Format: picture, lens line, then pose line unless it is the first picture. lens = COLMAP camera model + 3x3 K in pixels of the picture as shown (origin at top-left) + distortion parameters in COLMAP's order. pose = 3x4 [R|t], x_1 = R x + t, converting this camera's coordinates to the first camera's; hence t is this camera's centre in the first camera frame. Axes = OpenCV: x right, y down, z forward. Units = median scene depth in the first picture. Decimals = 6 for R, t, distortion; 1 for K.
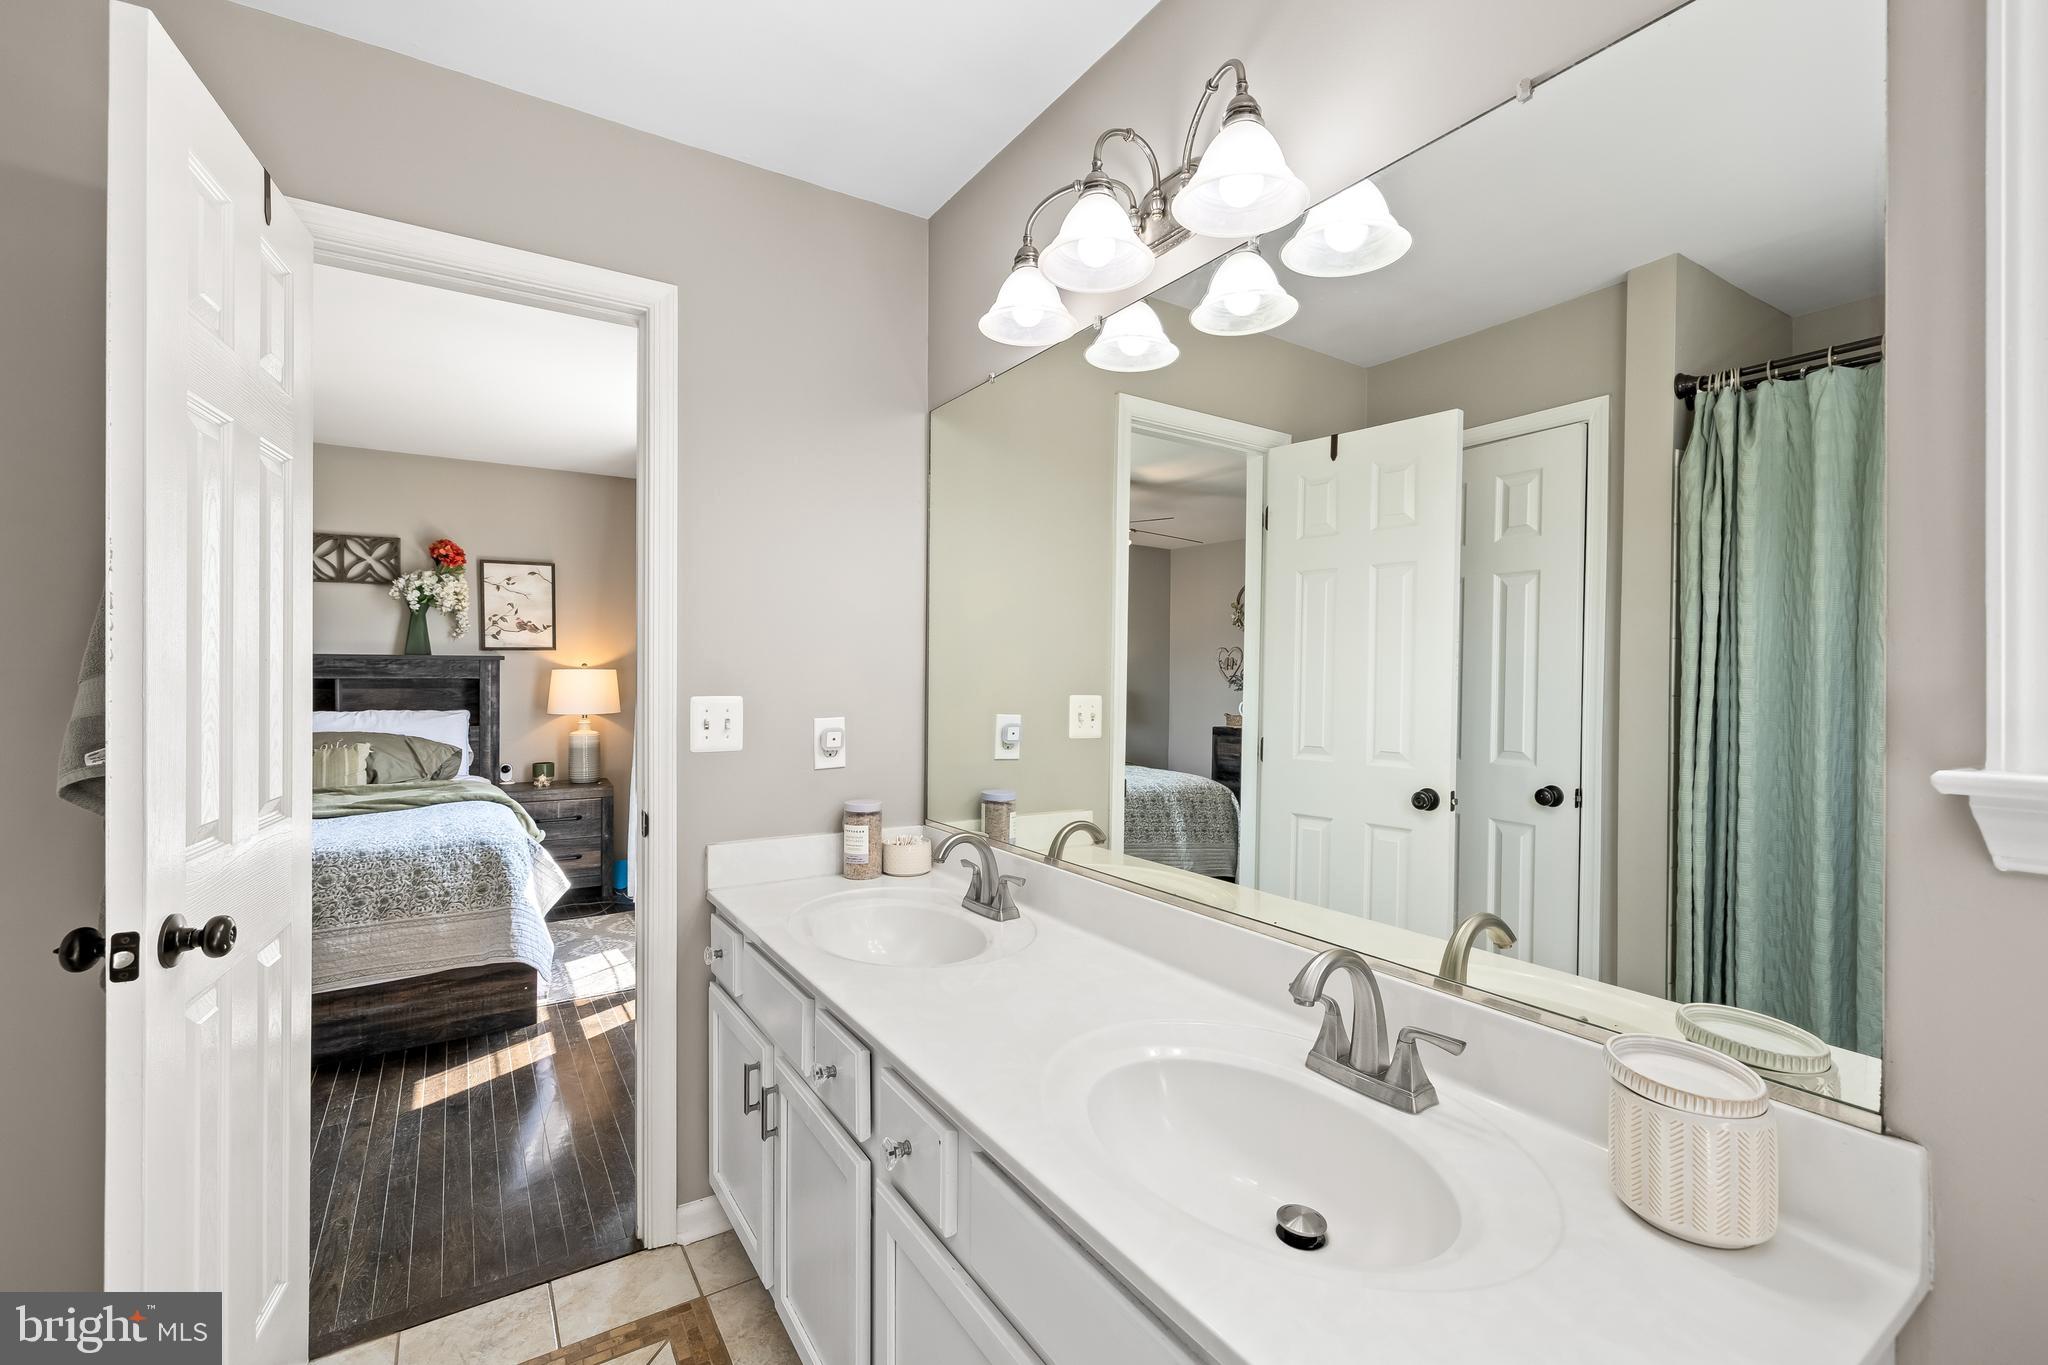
lens RADIAL K [[866.6, 0, 1019.3], [0, 866.6, 667.0], [0, 0, 1]] dist [-0.000520, -0.000423]
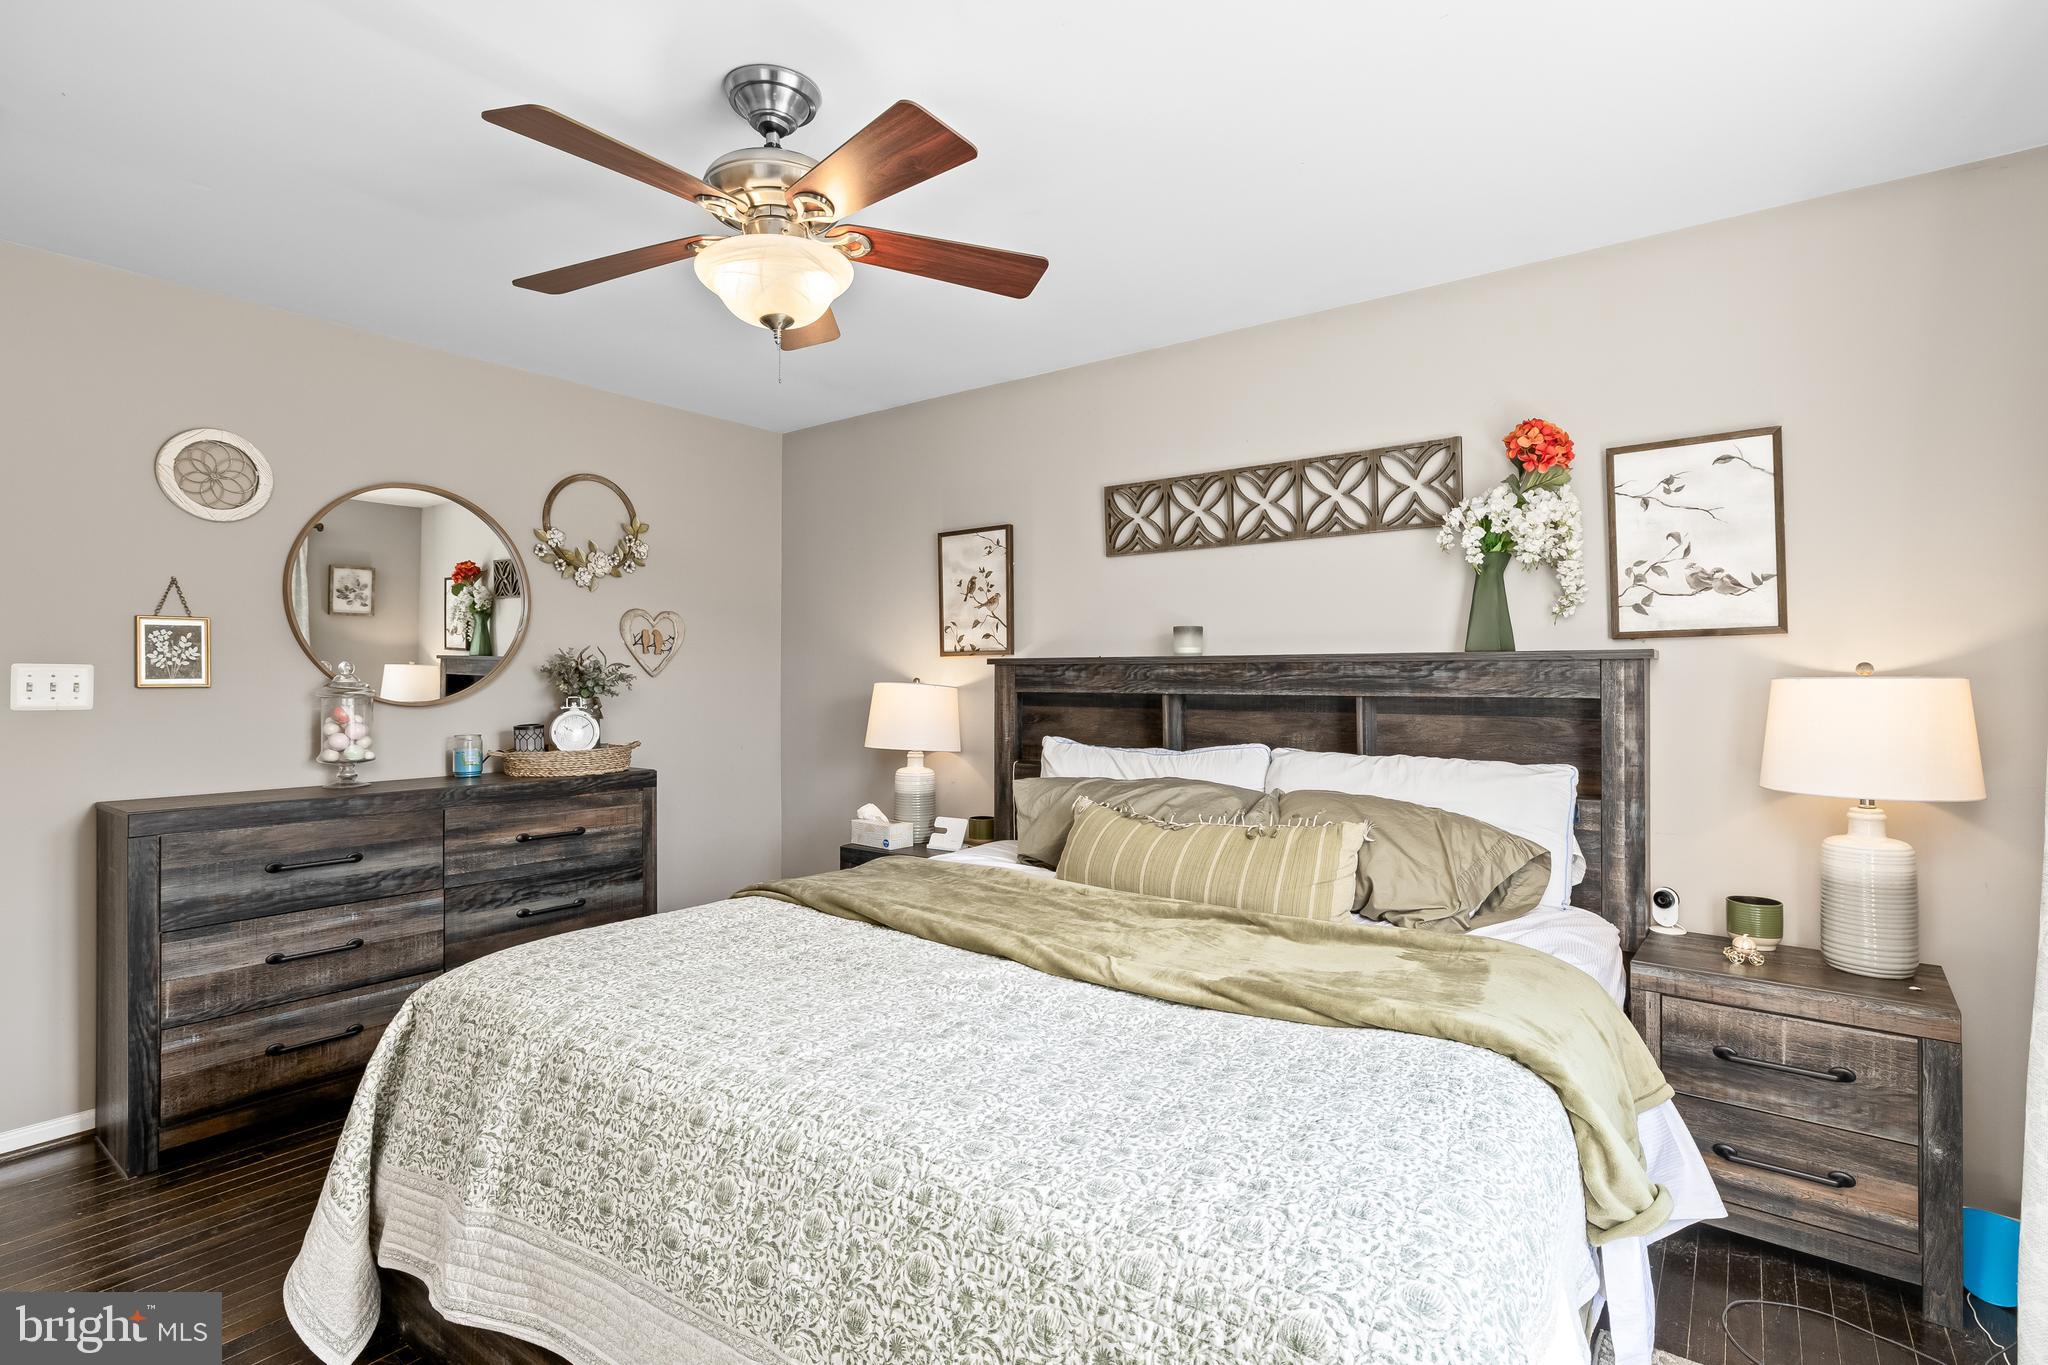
lens RADIAL K [[990.6, 0, 1014.9], [0, 990.6, 673.0], [0, 0, 1]] dist [-0.001199, -0.000207]
pose [[0.351014, -0.011294, -0.936302, -0.235258], [0.005469, 0.999935, -0.010011, 0.003019], [0.936354, -0.001607, 0.351053, 0.520563]]
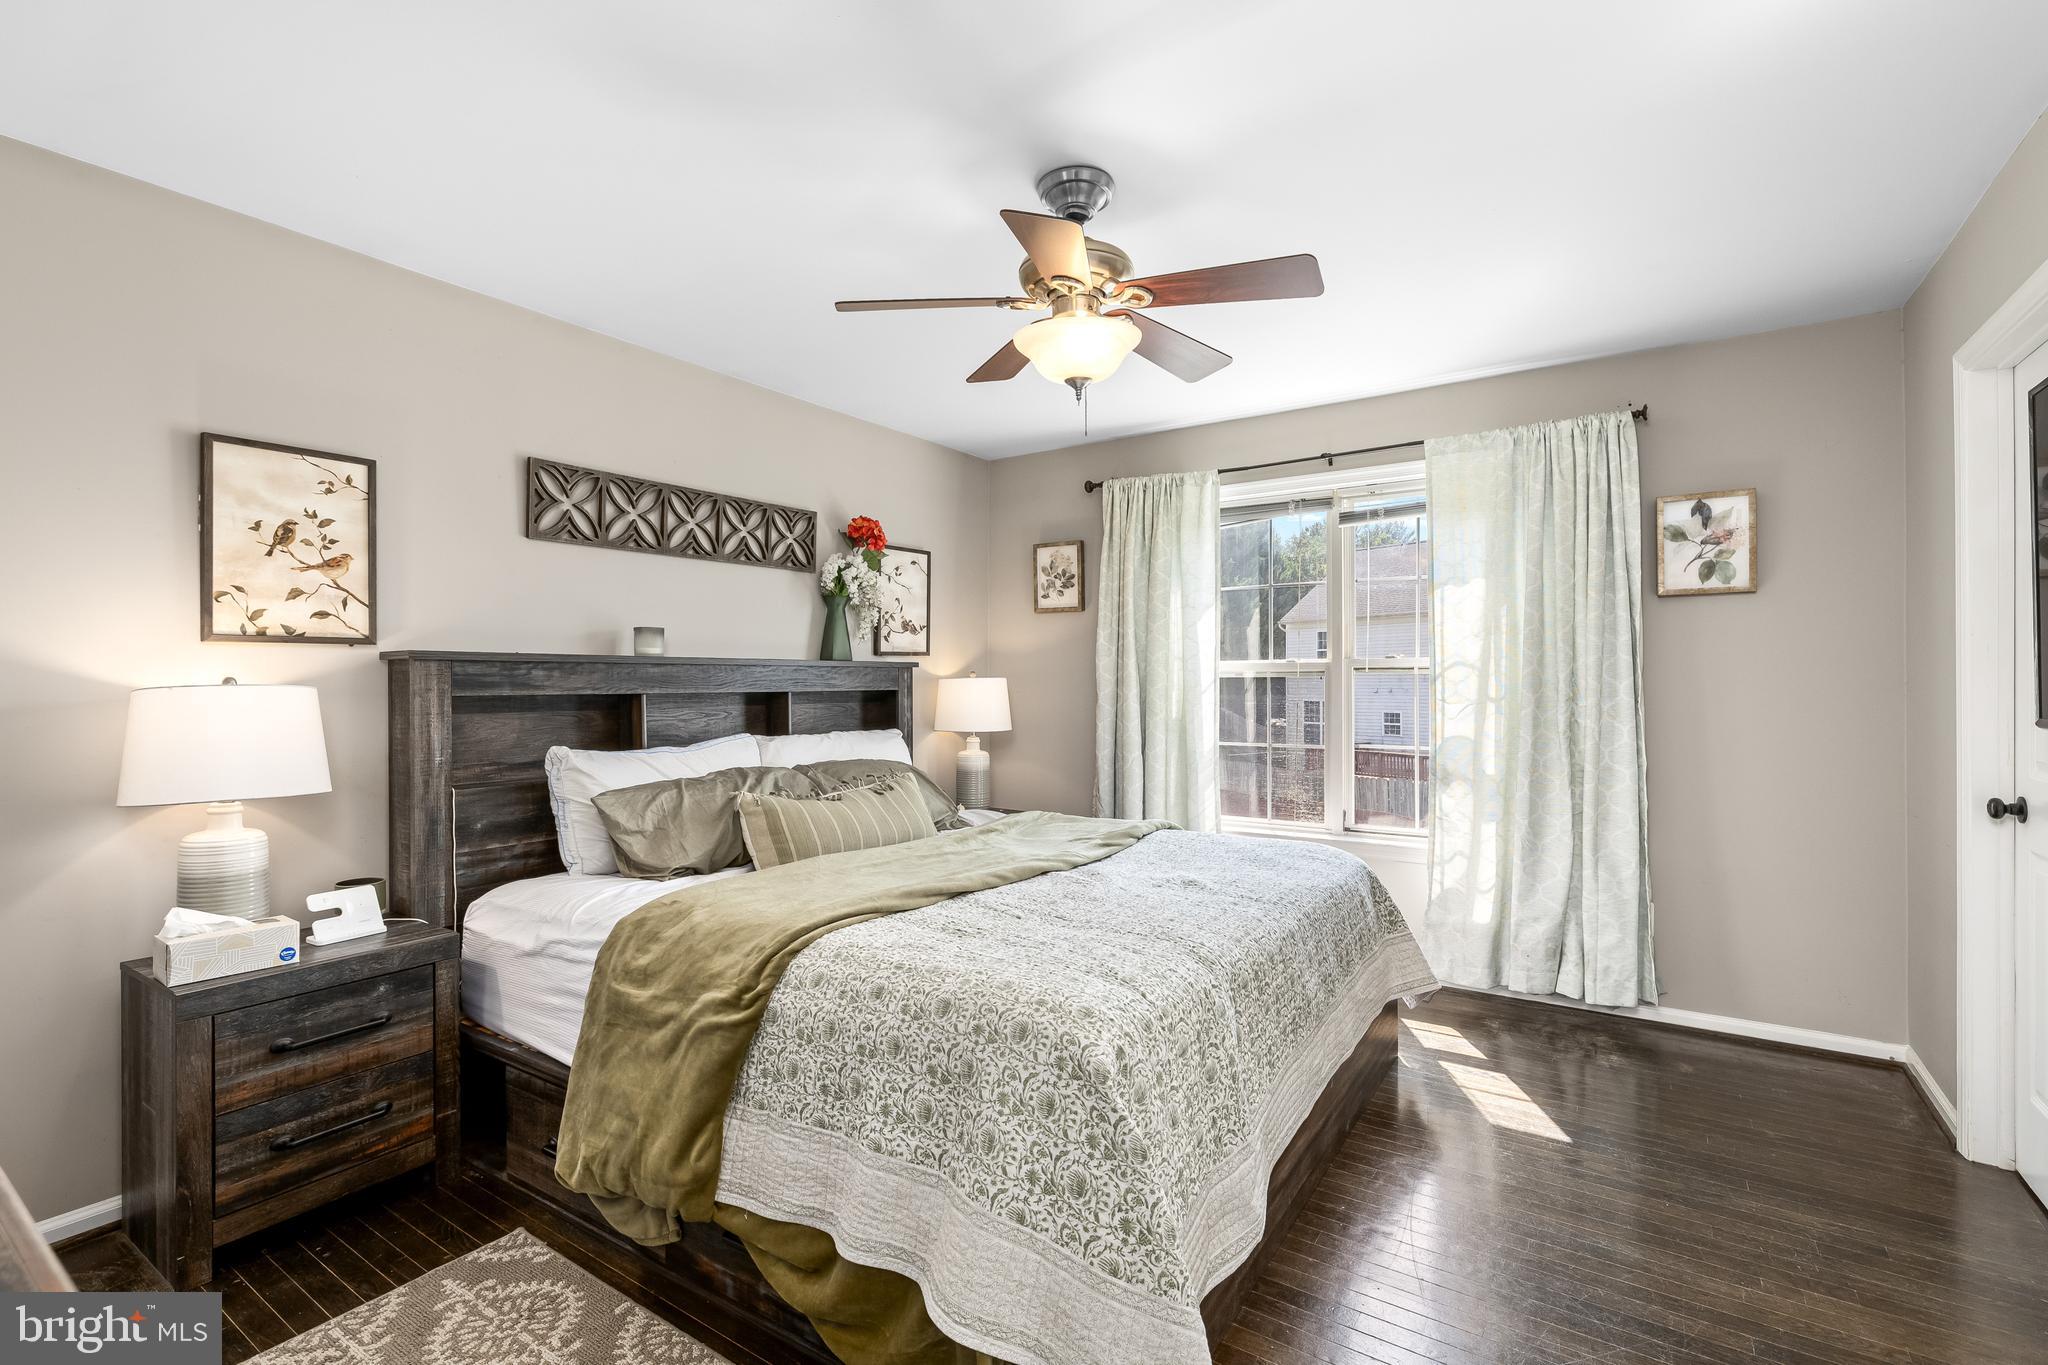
lens RADIAL K [[933.1, 0, 1015.9], [0, 933.1, 671.0], [0, 0, 1]] dist [-0.001575, 0.000296]
pose [[0.918990, -0.000125, 0.394281, -0.878503], [0.000289, 1.000000, -0.000357, -0.004740], [-0.394281, 0.000442, 0.918990, 0.150822]]
